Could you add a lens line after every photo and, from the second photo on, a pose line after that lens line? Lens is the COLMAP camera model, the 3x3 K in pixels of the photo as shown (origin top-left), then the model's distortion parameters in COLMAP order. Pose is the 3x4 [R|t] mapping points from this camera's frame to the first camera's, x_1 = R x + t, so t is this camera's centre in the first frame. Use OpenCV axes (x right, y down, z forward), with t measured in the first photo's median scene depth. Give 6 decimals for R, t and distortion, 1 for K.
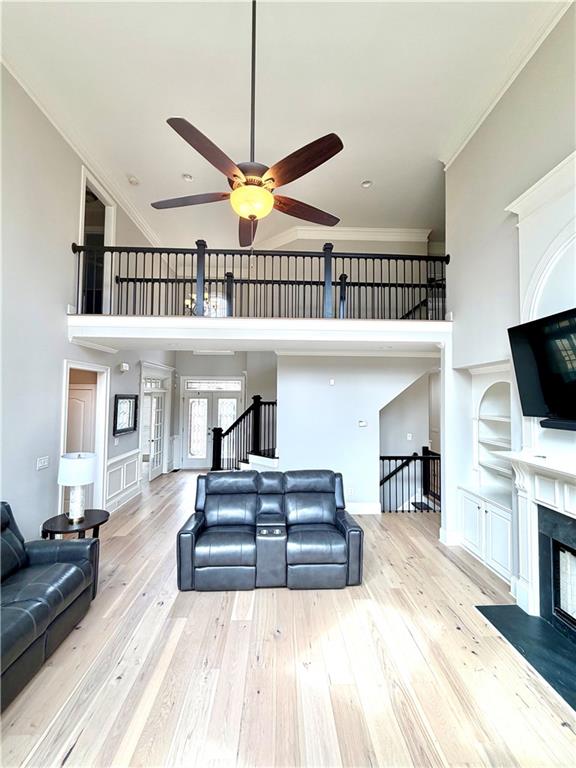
lens RADIAL K [[324.5, 0, 288.0], [0, 324.5, 384.0], [0, 0, 1]] dist [-0.000494, -0.000069]
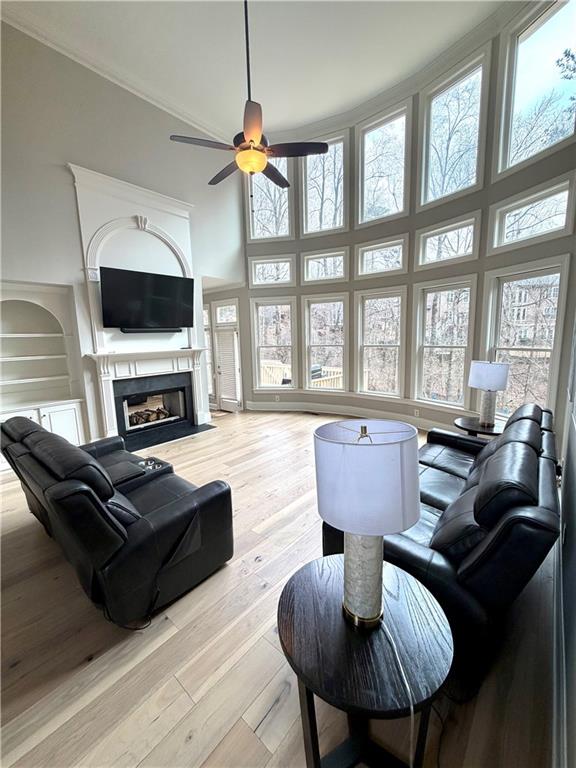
lens RADIAL K [[308.4, 0, 287.1], [0, 308.4, 381.3], [0, 0, 1]] dist [0.000014, -0.000060]
pose [[-0.729793, -0.091810, 0.677475, -0.834549], [-0.012401, 0.992557, 0.121151, 0.147705], [-0.683555, 0.080013, -0.725500, 1.338326]]
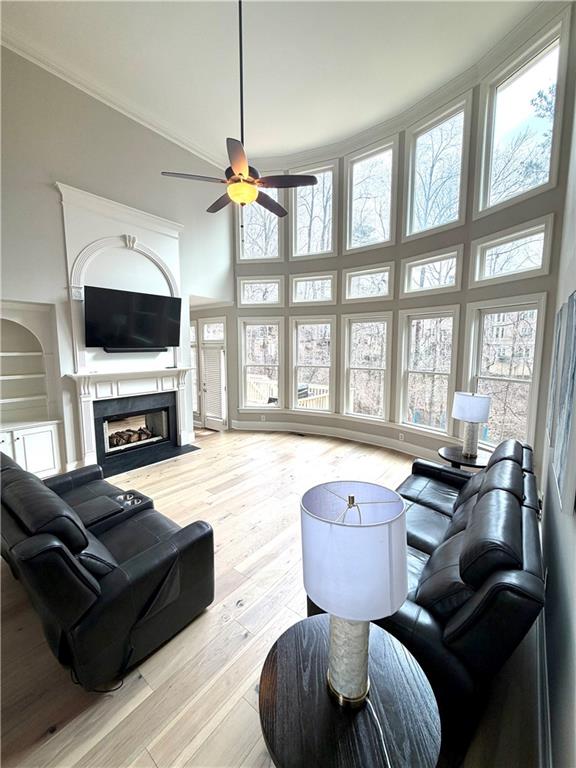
lens RADIAL K [[308.5, 0, 287.3], [0, 308.5, 380.9], [0, 0, 1]] dist [0.001074, 0.000354]
pose [[-0.757996, -0.081319, 0.647170, -0.825135], [-0.036089, 0.995907, 0.082870, 0.092533], [-0.651260, 0.039459, -0.757828, 1.332163]]
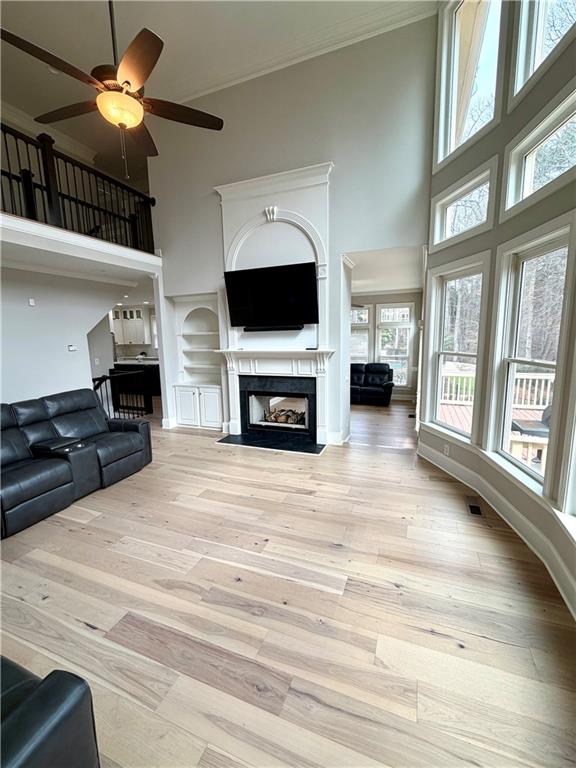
lens RADIAL K [[324.5, 0, 288.0], [0, 324.5, 384.0], [0, 0, 1]] dist [-0.000494, -0.000069]
pose [[0.404990, -0.161262, 0.899987, -0.669999], [-0.013443, 0.983167, 0.182216, 0.071037], [-0.914222, -0.085894, 0.396005, 0.016726]]
